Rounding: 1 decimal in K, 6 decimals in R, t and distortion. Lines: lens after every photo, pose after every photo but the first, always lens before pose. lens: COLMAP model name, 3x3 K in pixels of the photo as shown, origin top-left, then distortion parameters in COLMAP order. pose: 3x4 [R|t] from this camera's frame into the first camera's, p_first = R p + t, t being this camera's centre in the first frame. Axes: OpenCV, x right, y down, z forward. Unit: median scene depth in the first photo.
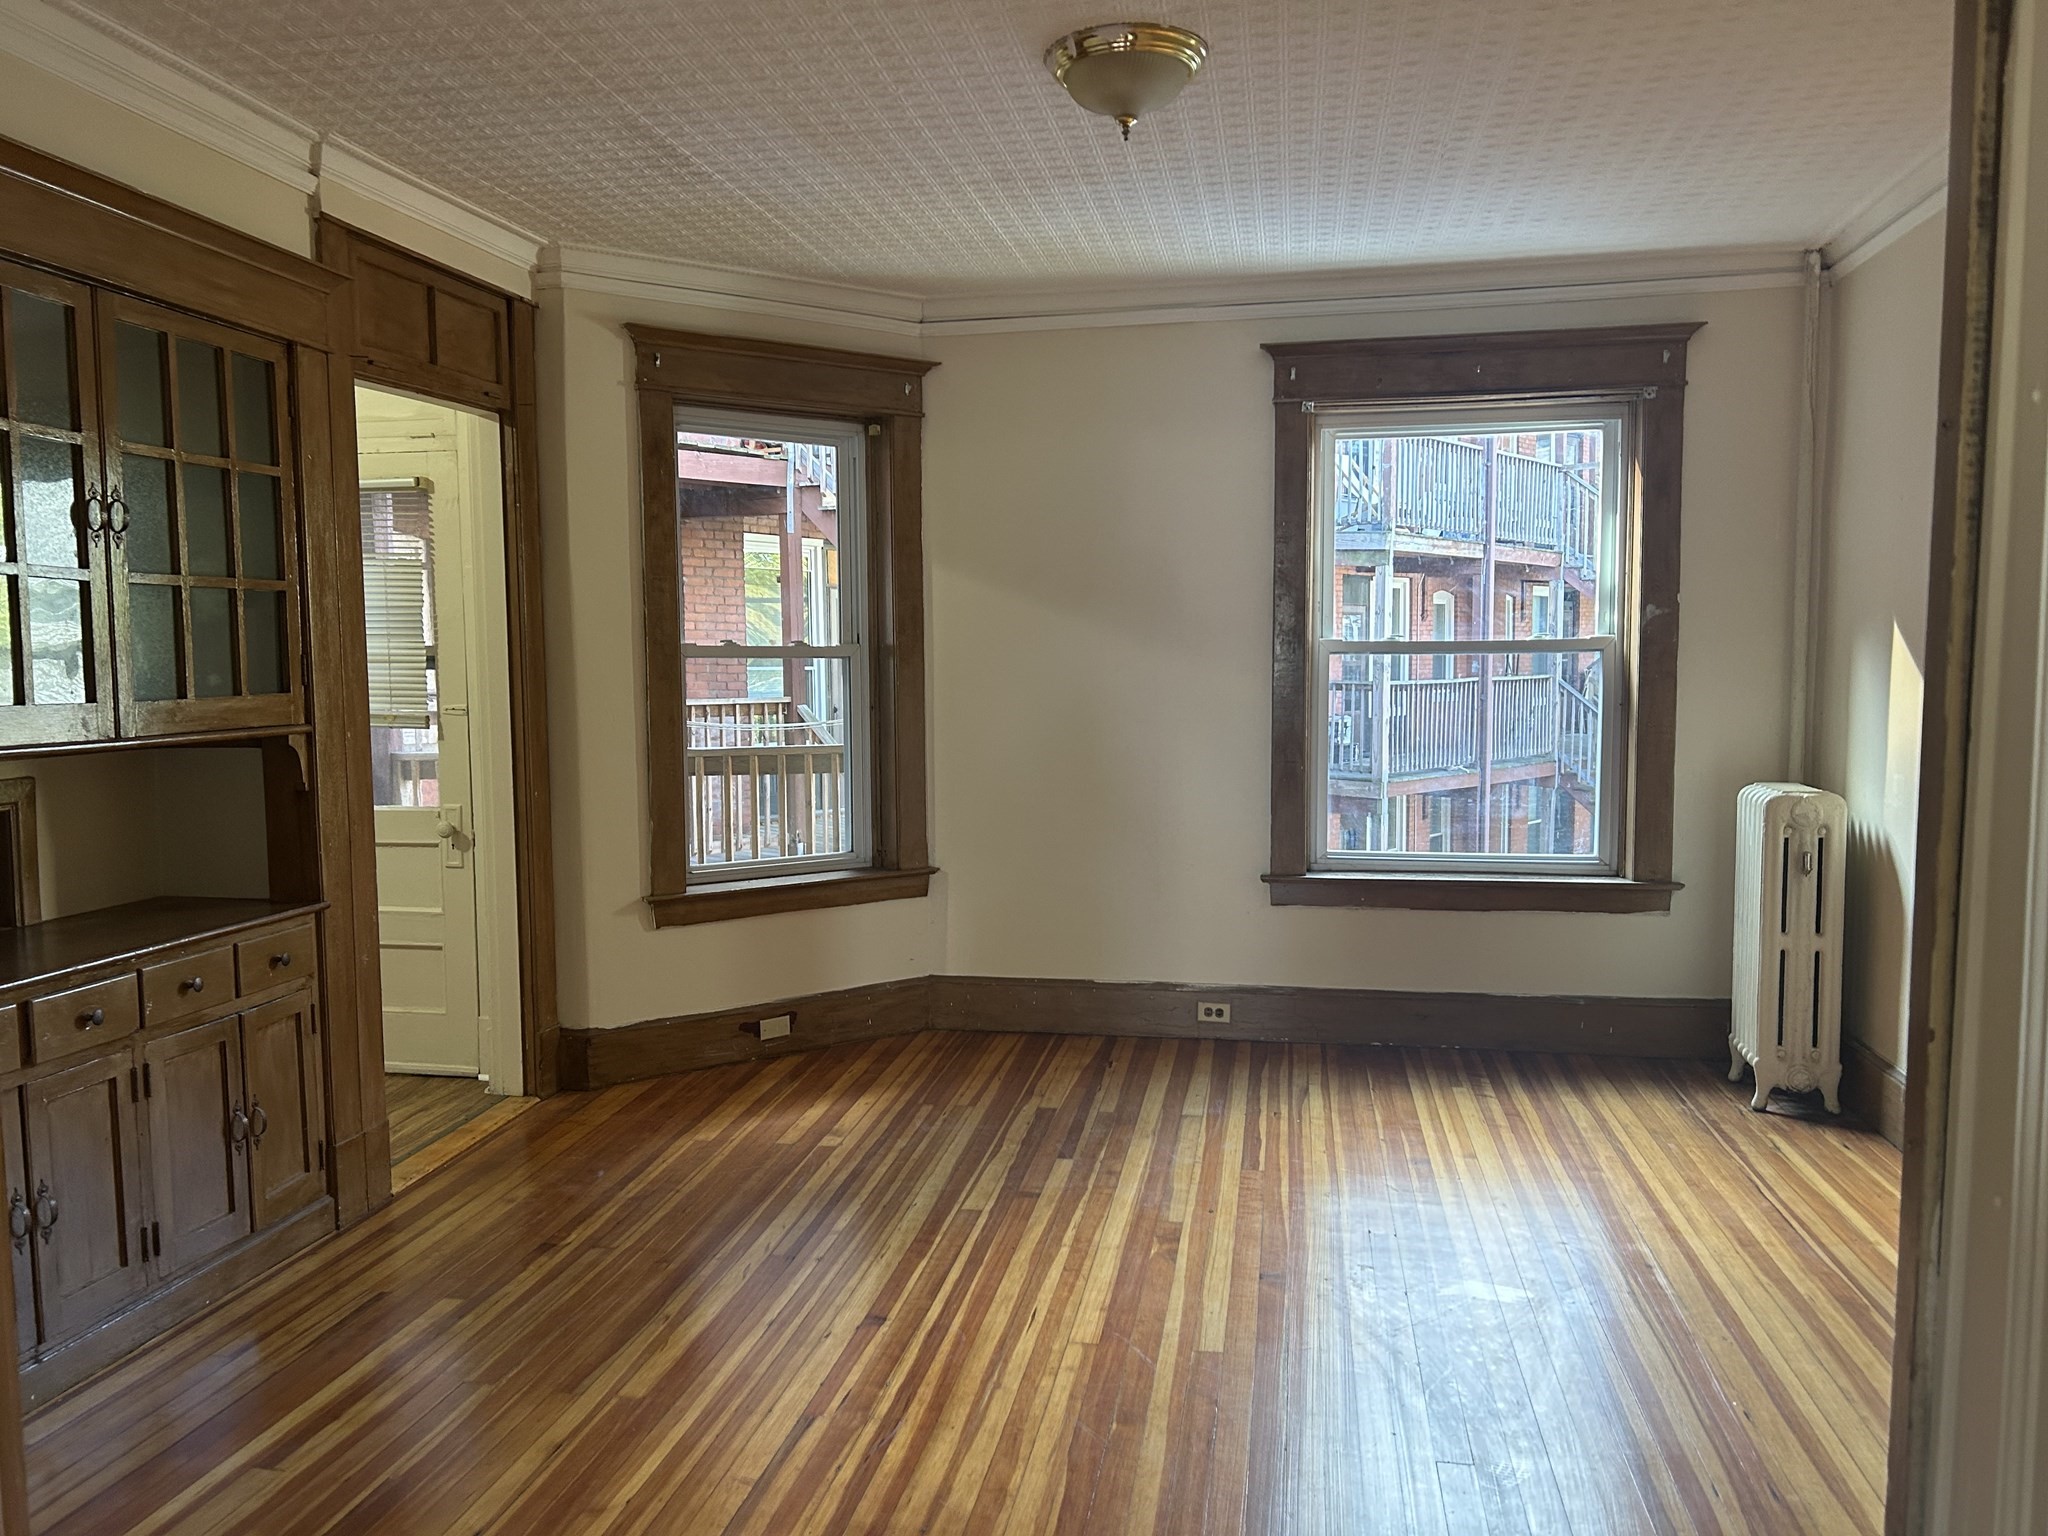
lens RADIAL K [[1556.9, 0, 1024.1], [0, 1556.9, 765.0], [0, 0, 1]] dist [0.055579, -0.063509]
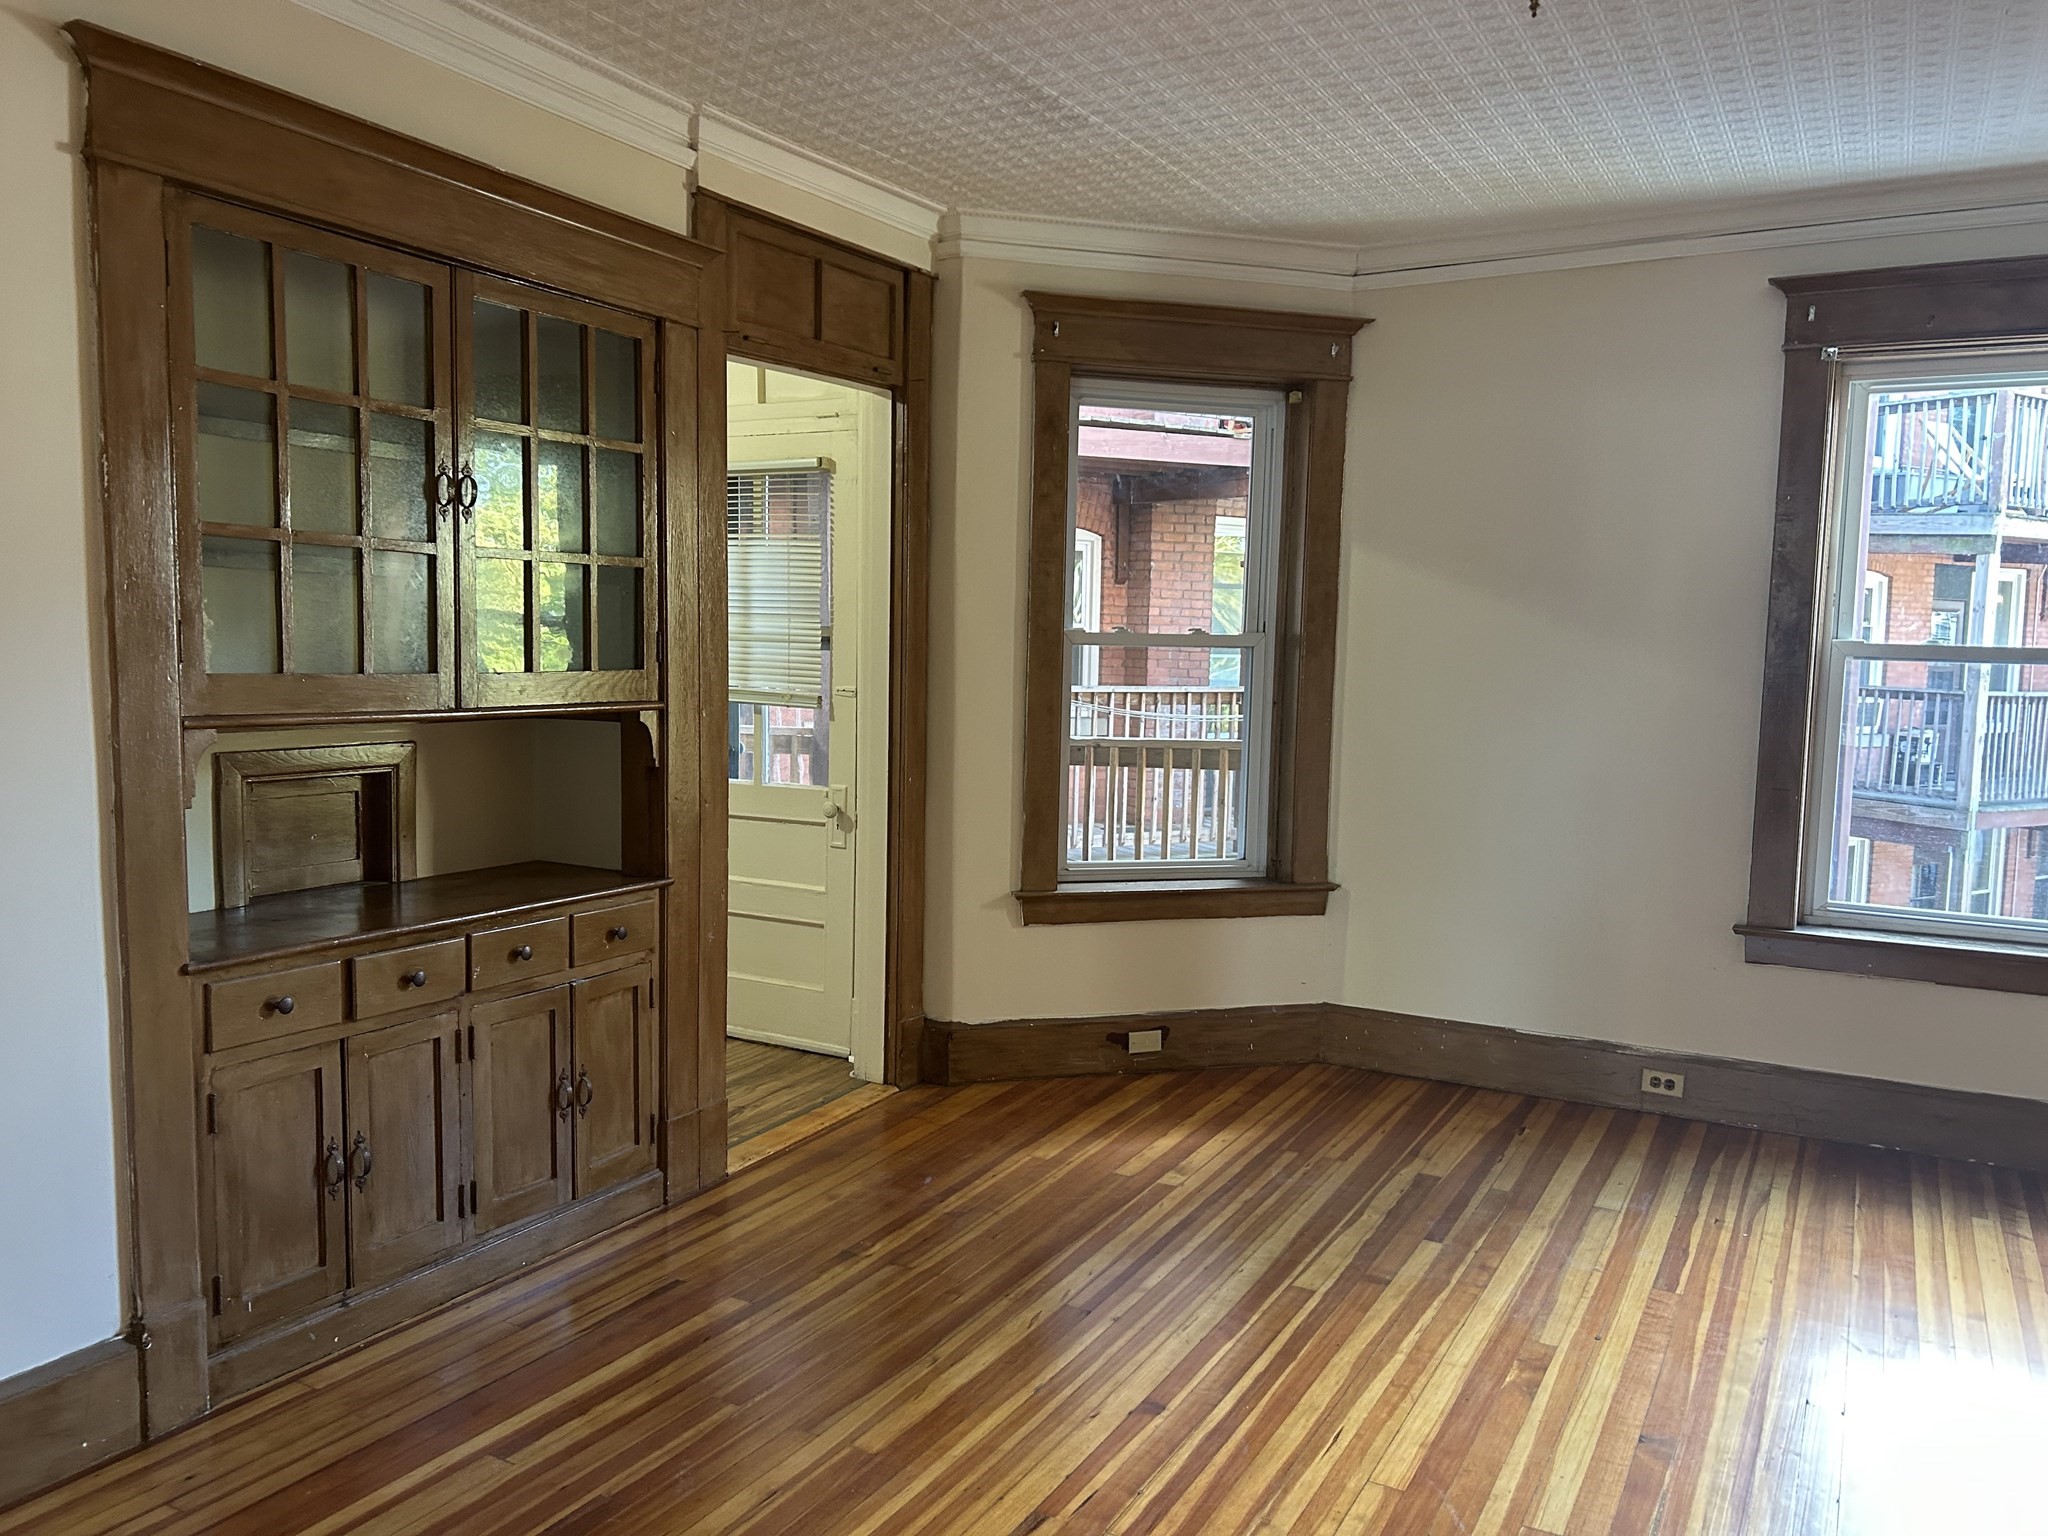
lens RADIAL K [[1556.9, 0, 1012.9], [0, 1556.9, 772.0], [0, 0, 1]] dist [0.055579, -0.063509]
pose [[0.943670, 0.053838, -0.326478, 0.075384], [-0.049588, 0.998542, 0.021334, -0.011421], [0.327151, -0.003943, 0.944964, 0.112795]]
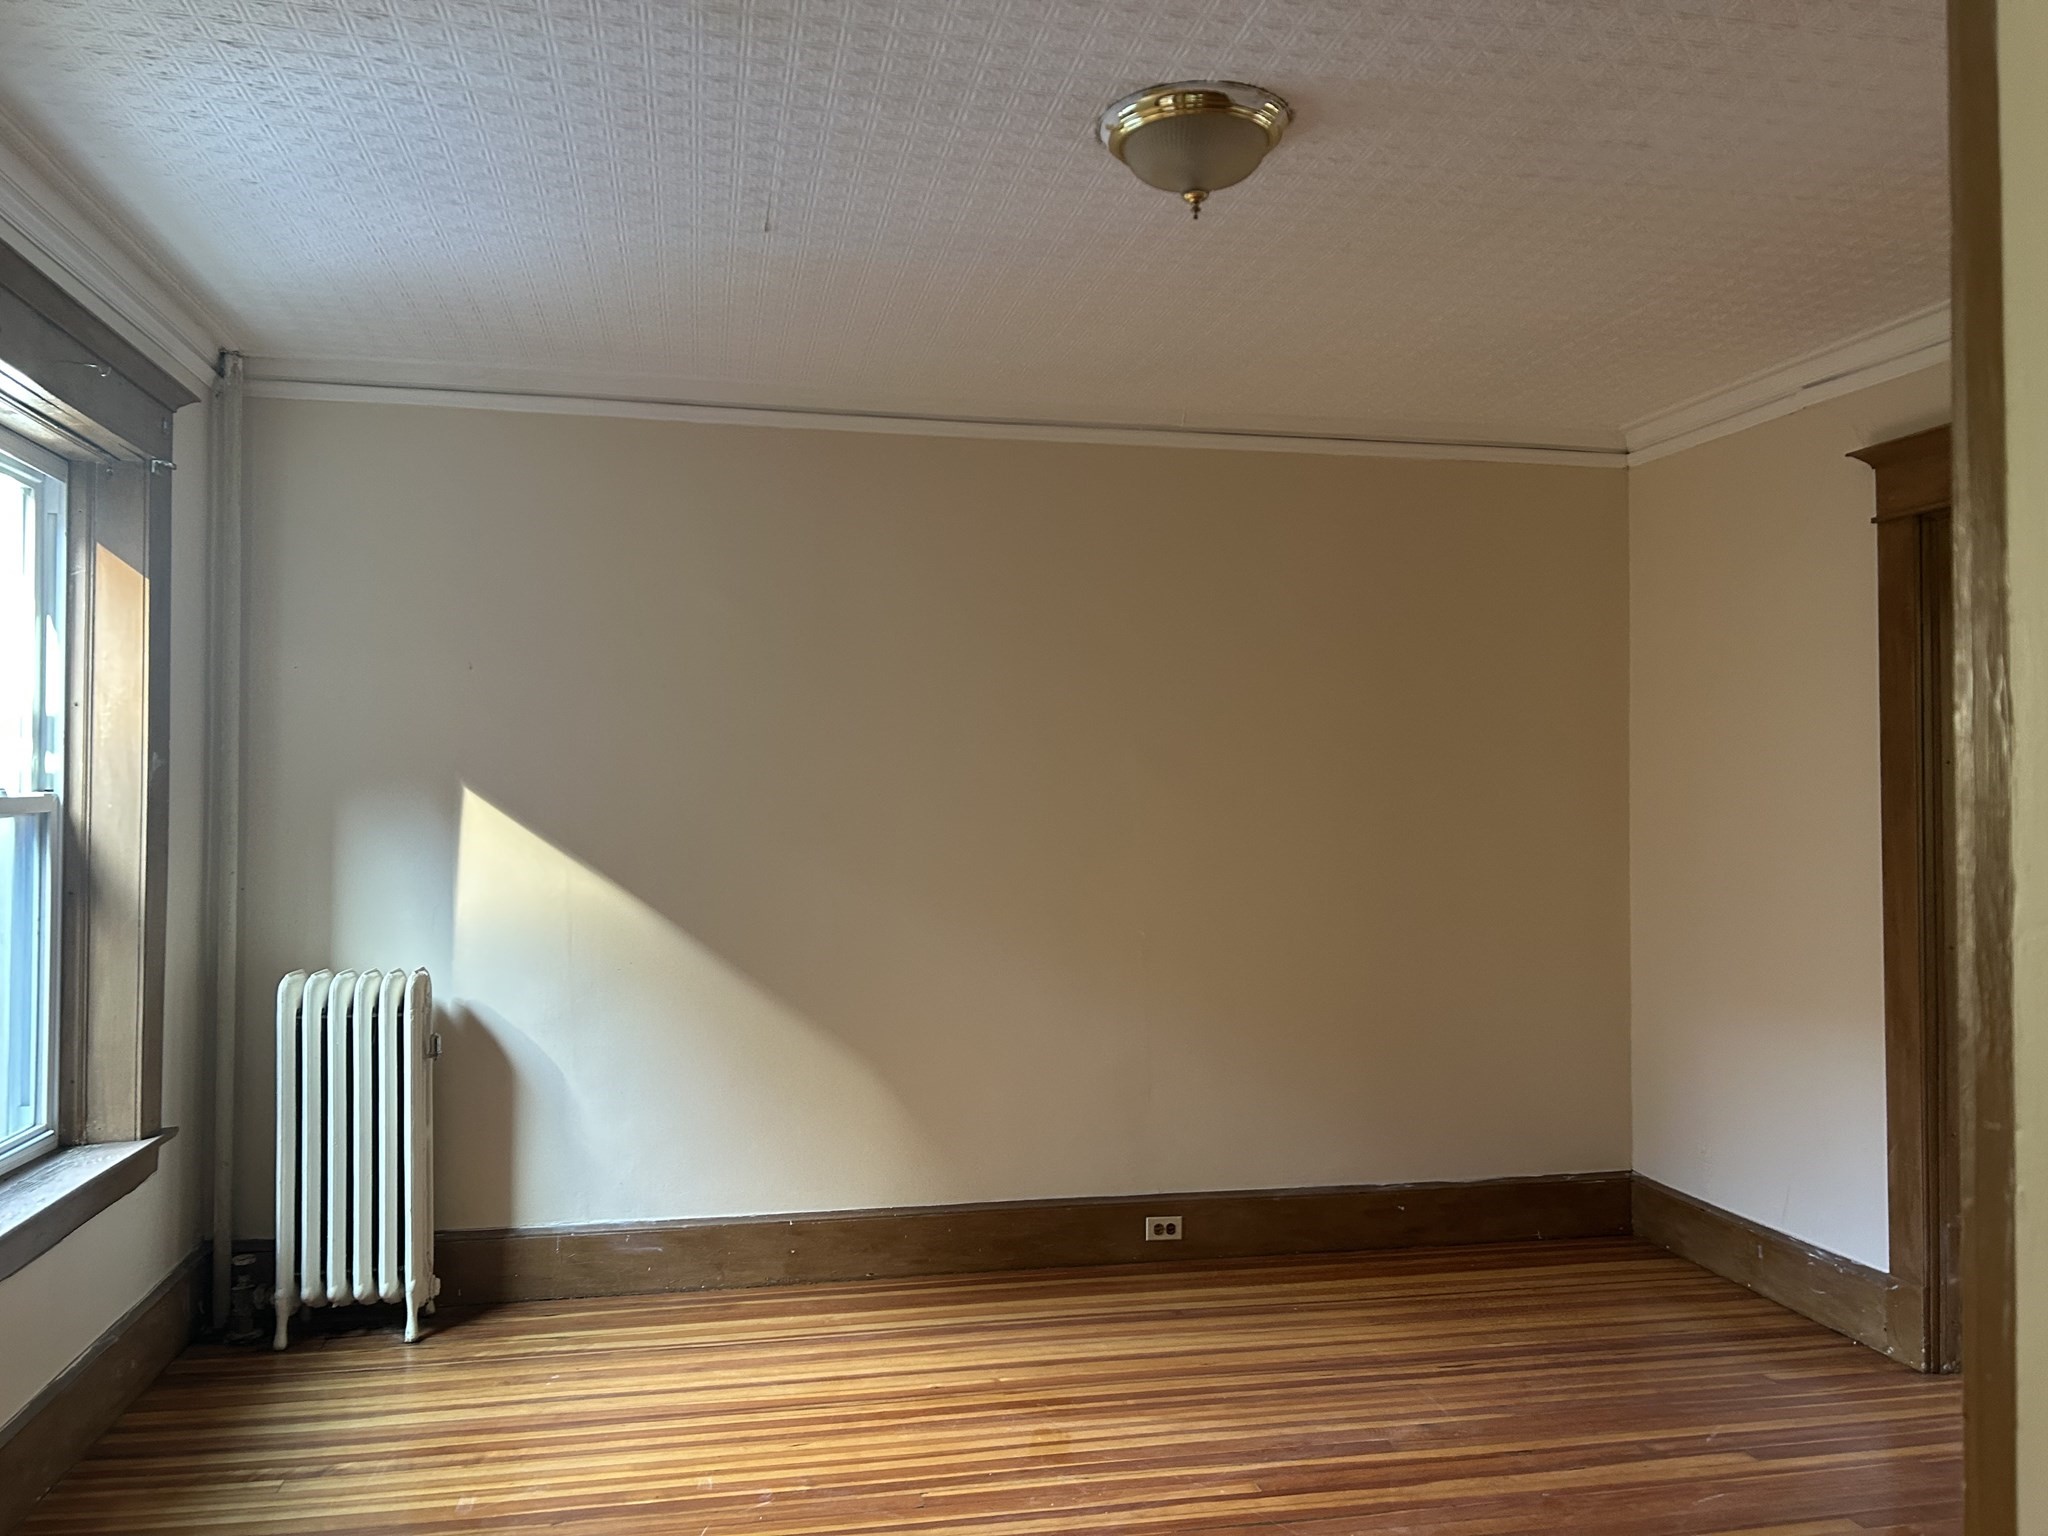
lens RADIAL K [[1556.9, 0, 1021.6], [0, 1556.9, 769.2], [0, 0, 1]] dist [0.055579, -0.063509]
pose [[-0.359314, 0.026022, 0.932854, -0.505016], [0.073953, 0.997261, 0.000666, -0.075501], [-0.930282, 0.069227, -0.360255, 1.060340]]
